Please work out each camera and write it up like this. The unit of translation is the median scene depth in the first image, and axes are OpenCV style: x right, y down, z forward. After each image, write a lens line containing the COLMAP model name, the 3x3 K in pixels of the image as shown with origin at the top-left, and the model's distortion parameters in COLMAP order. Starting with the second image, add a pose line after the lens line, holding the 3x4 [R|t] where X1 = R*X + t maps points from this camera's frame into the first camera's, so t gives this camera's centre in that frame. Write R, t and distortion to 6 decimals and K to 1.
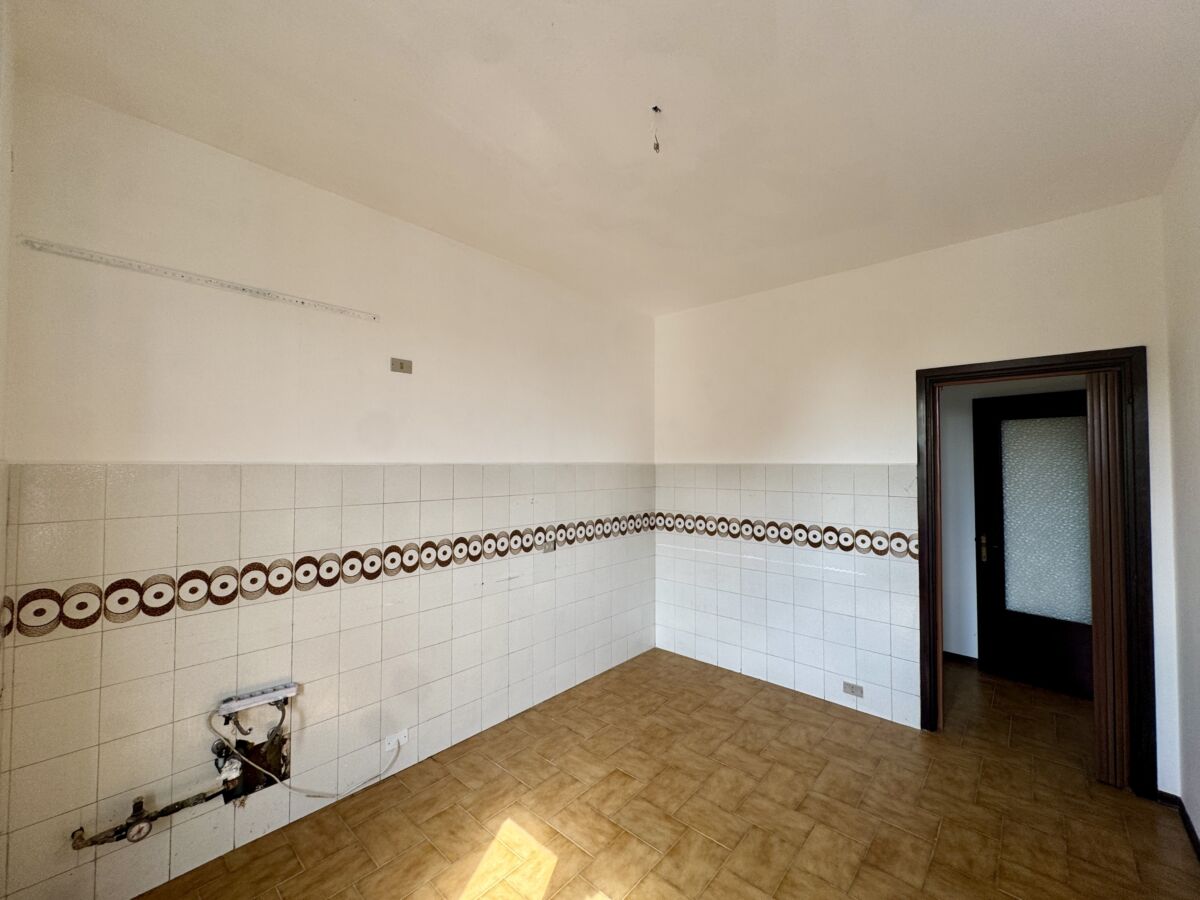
lens RADIAL K [[478.4, 0, 597.7], [0, 478.4, 452.3], [0, 0, 1]] dist [-0.001888, 0.000103]
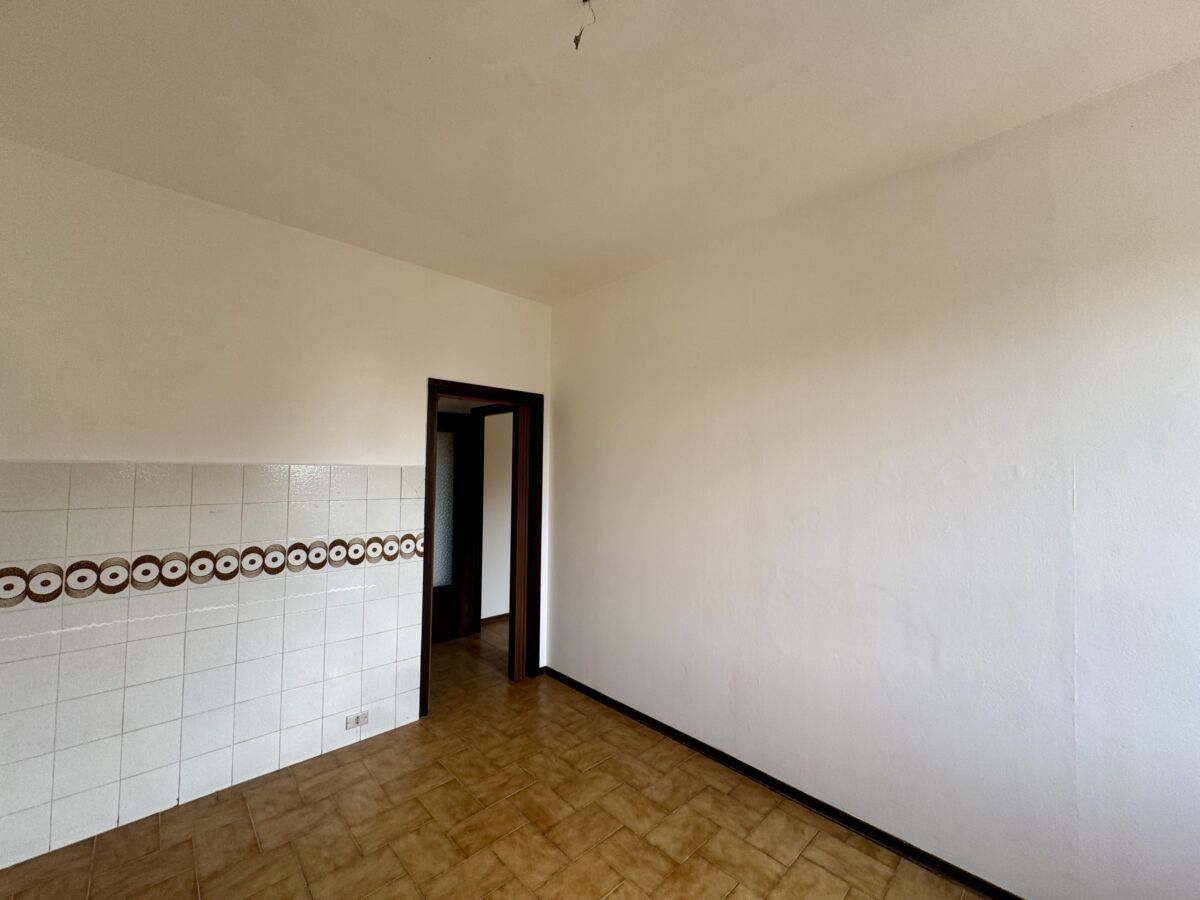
lens RADIAL K [[478.4, 0, 597.8], [0, 478.4, 451.8], [0, 0, 1]] dist [-0.001888, 0.000103]
pose [[0.068968, 0.039590, 0.996833, -0.375064], [-0.034856, 0.998698, -0.037253, 0.018745], [-0.997010, -0.032176, 0.070258, 0.564075]]
